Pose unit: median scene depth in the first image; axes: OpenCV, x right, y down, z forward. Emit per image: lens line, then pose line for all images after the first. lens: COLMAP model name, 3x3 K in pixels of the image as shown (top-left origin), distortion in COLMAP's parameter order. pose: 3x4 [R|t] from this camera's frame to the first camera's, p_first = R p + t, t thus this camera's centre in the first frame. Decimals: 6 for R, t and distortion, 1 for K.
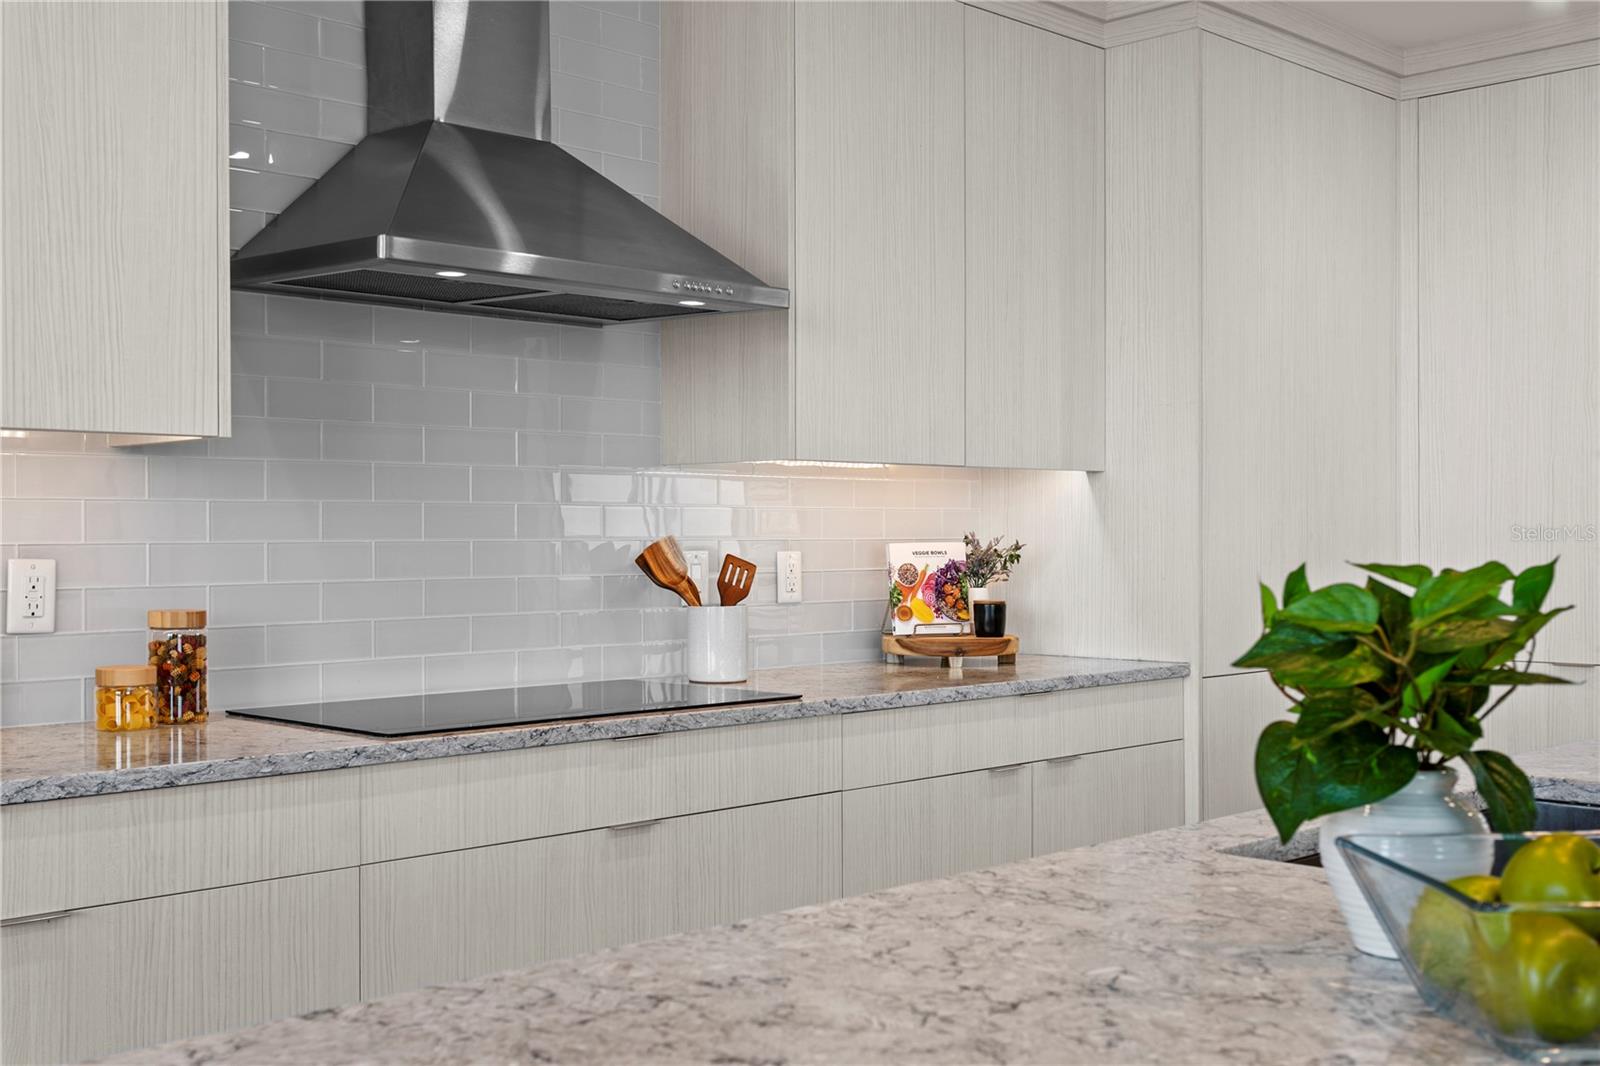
lens RADIAL K [[1805.8, 0, 791.9], [0, 1805.8, 513.4], [0, 0, 1]] dist [0.018599, -0.016124]
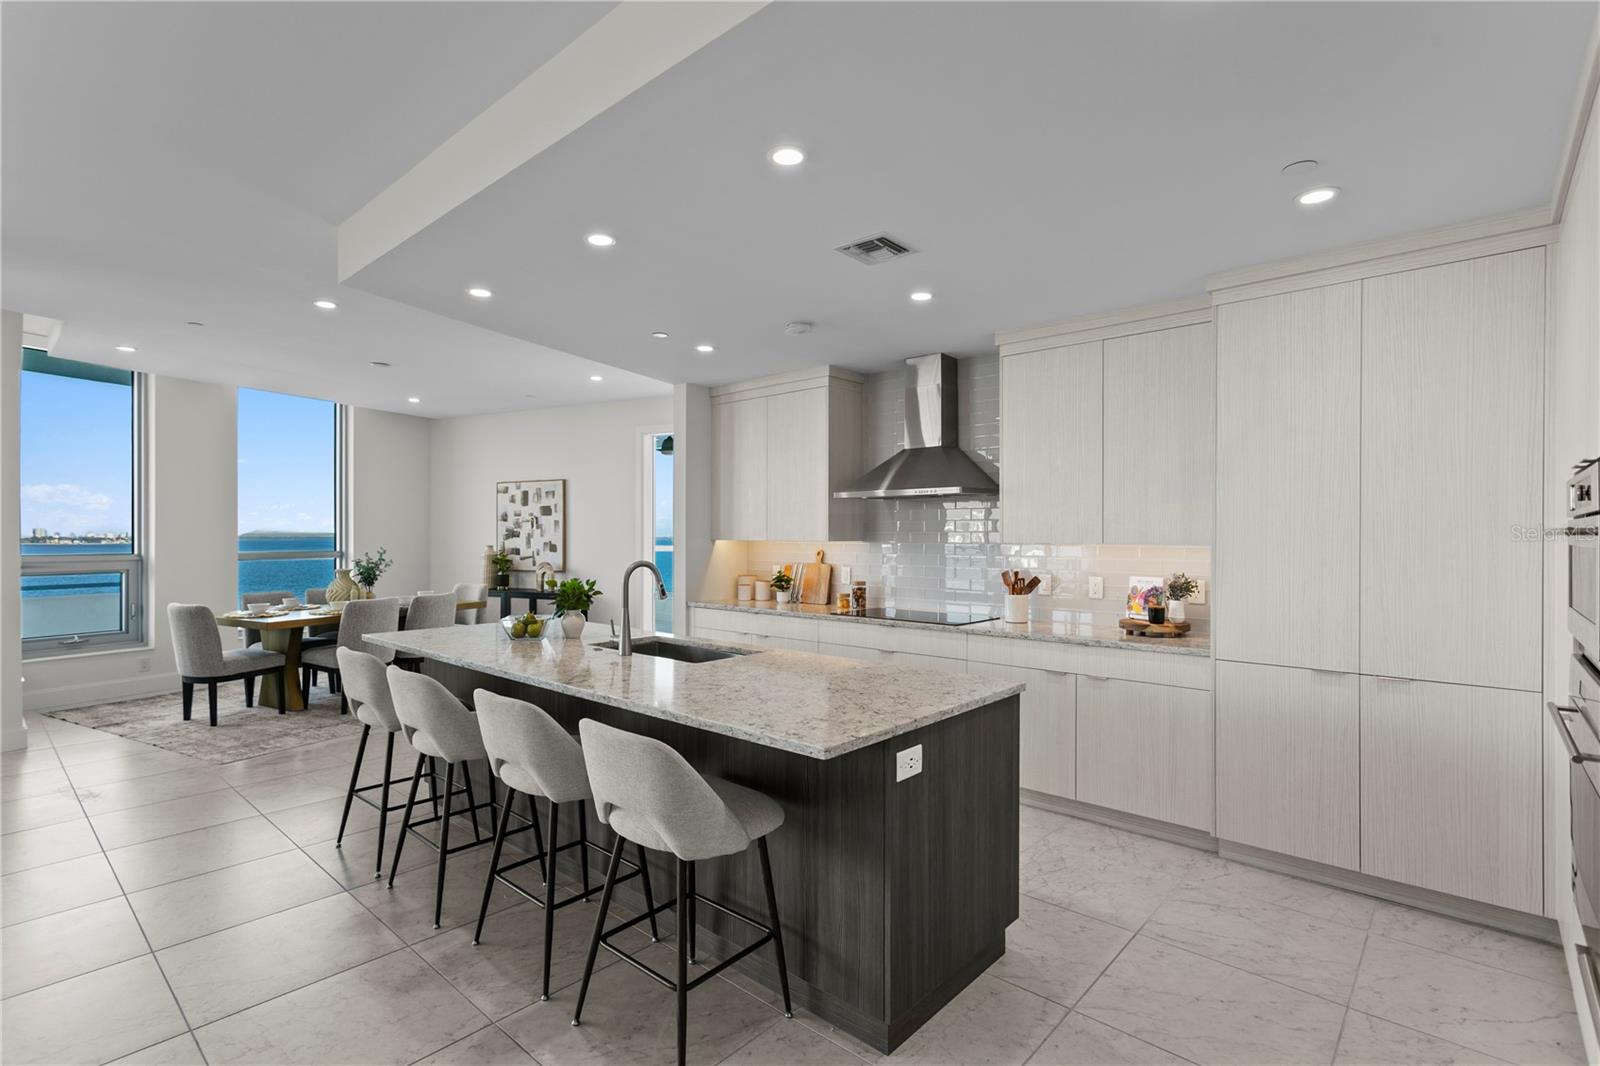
lens RADIAL K [[768.2, 0, 769.0], [0, 768.2, 535.9], [0, 0, 1]] dist [0.006765, 0.000244]
pose [[0.038472, 0.008637, -0.999222, 0.991296], [0.012469, 0.999881, 0.009123, -0.047737], [0.999182, -0.012811, 0.038360, 0.515723]]
